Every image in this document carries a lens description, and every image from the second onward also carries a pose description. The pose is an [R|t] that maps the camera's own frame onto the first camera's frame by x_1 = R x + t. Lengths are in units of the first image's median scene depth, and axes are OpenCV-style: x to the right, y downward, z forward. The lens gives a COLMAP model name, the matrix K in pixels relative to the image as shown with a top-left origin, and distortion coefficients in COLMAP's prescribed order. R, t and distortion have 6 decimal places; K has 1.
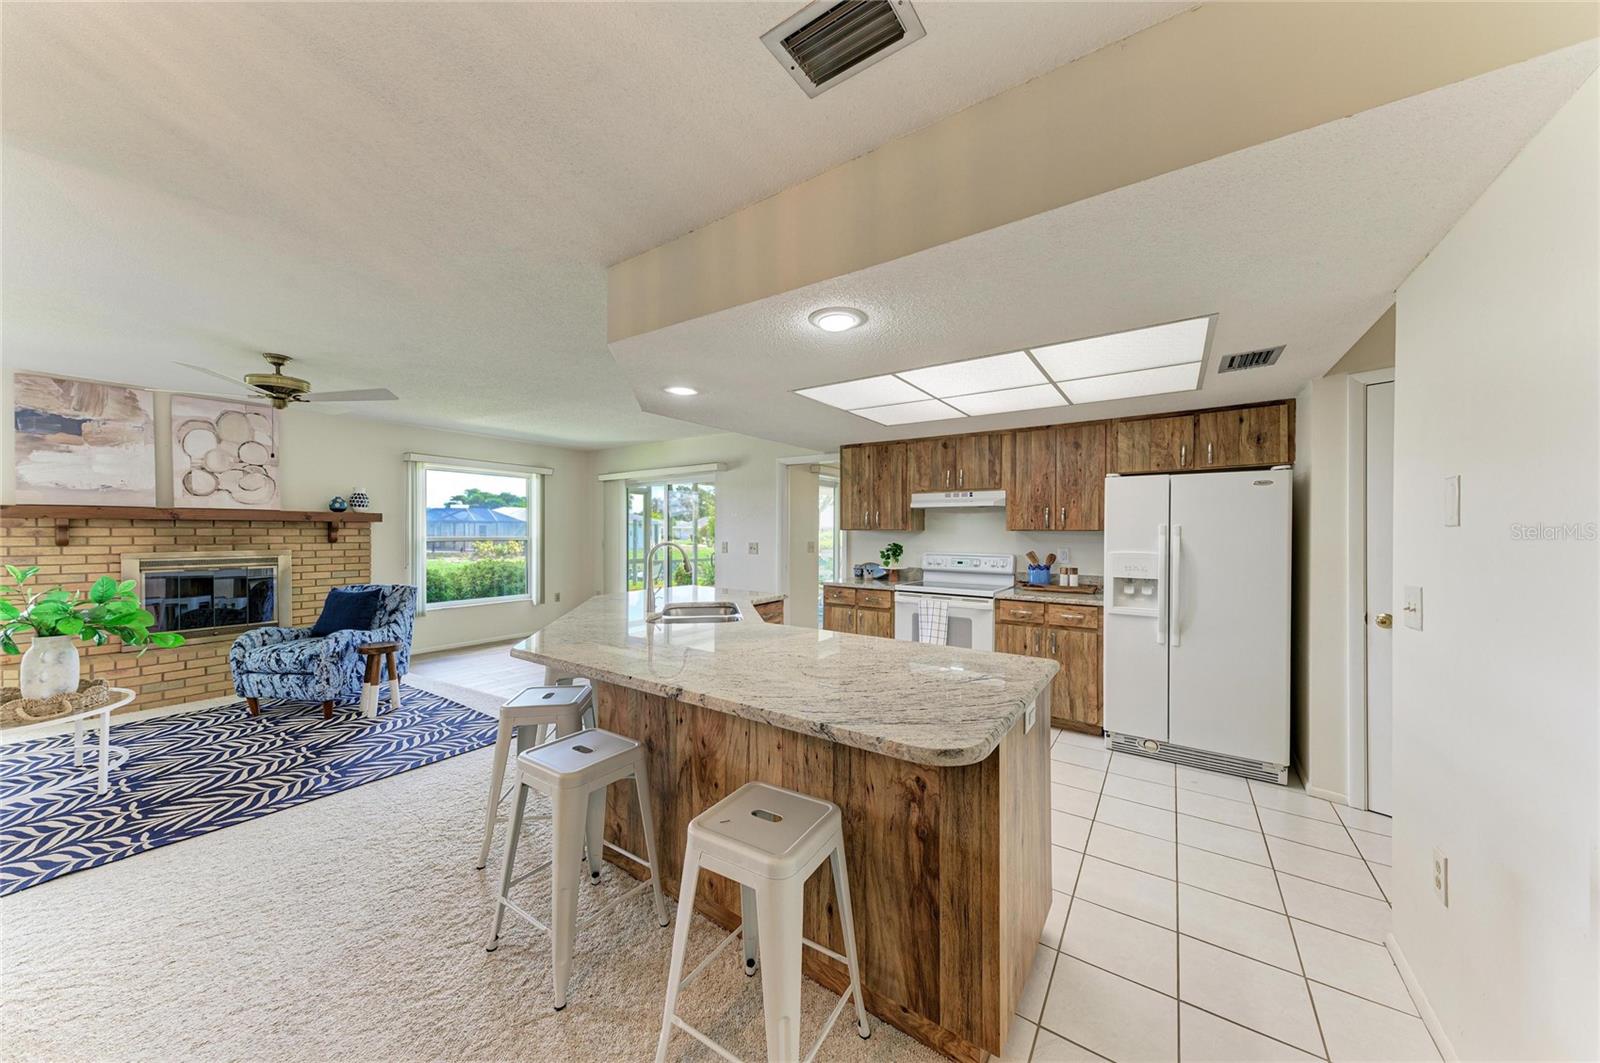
lens RADIAL K [[542.0, 0, 801.3], [0, 542.0, 533.6], [0, 0, 1]] dist [0.022139, -0.004664]
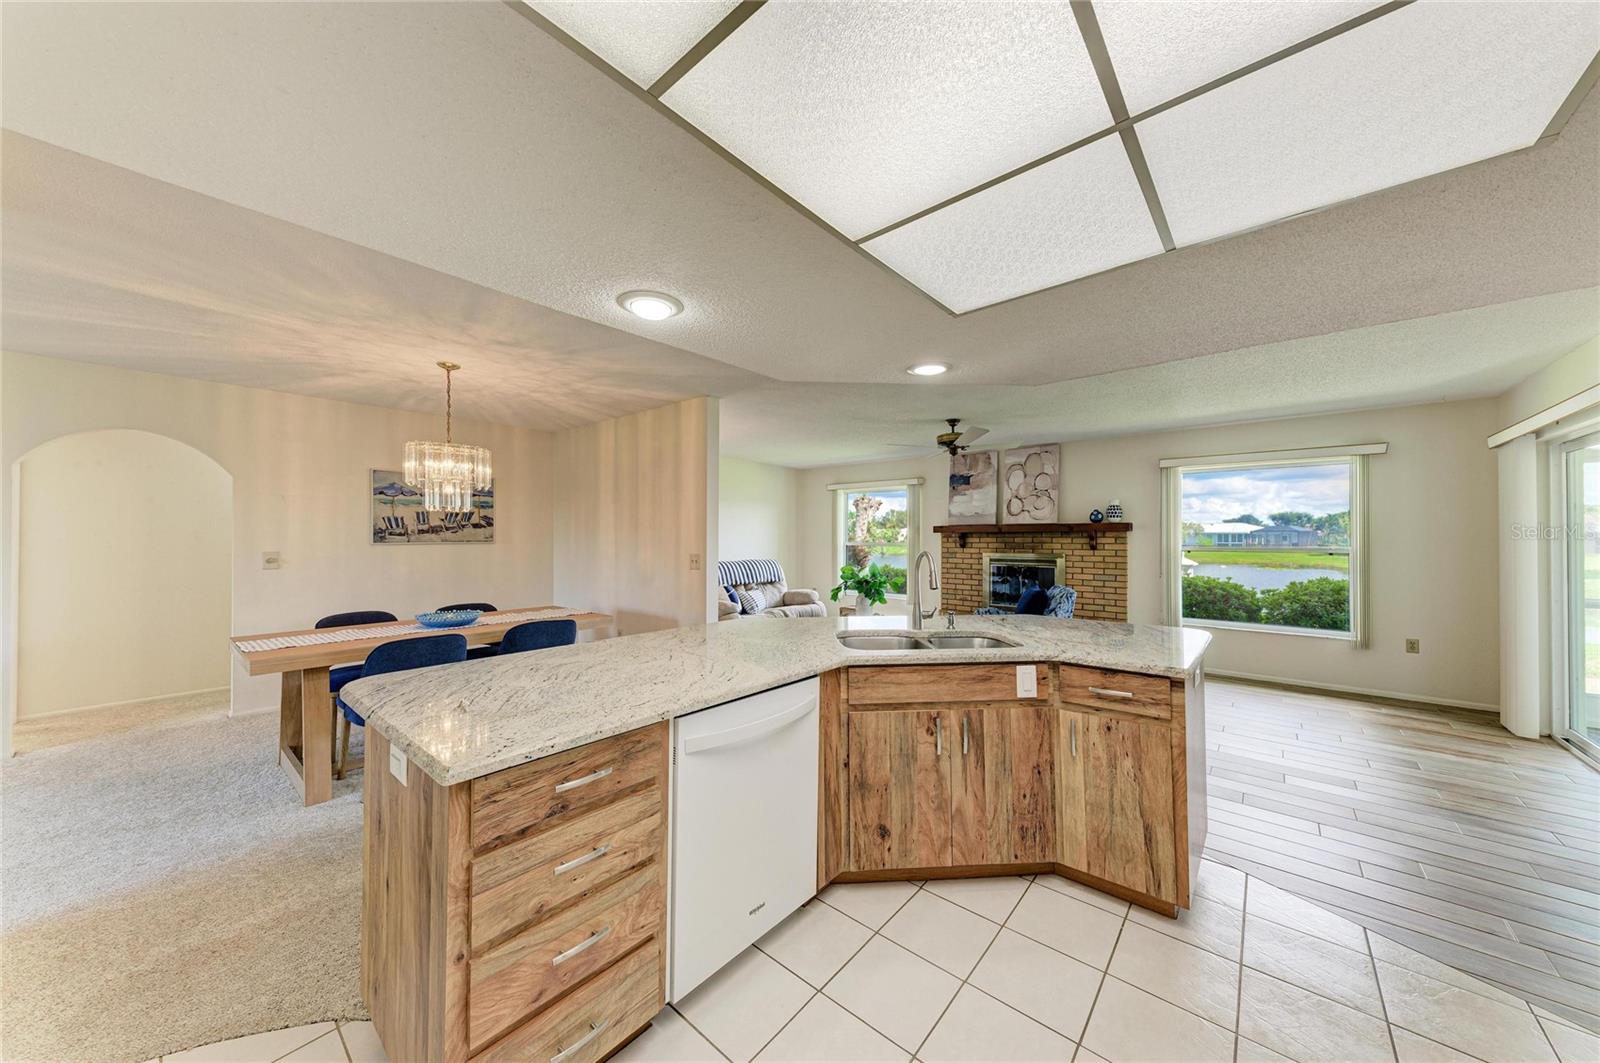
lens RADIAL K [[543.2, 0, 800.0], [0, 543.2, 531.5], [0, 0, 1]] dist [0.019229, 0.000011]
pose [[-0.110273, -0.014879, -0.993790, 0.441635], [-0.005788, 0.999881, -0.014328, -0.001945], [0.993884, 0.004172, -0.110346, 0.629682]]
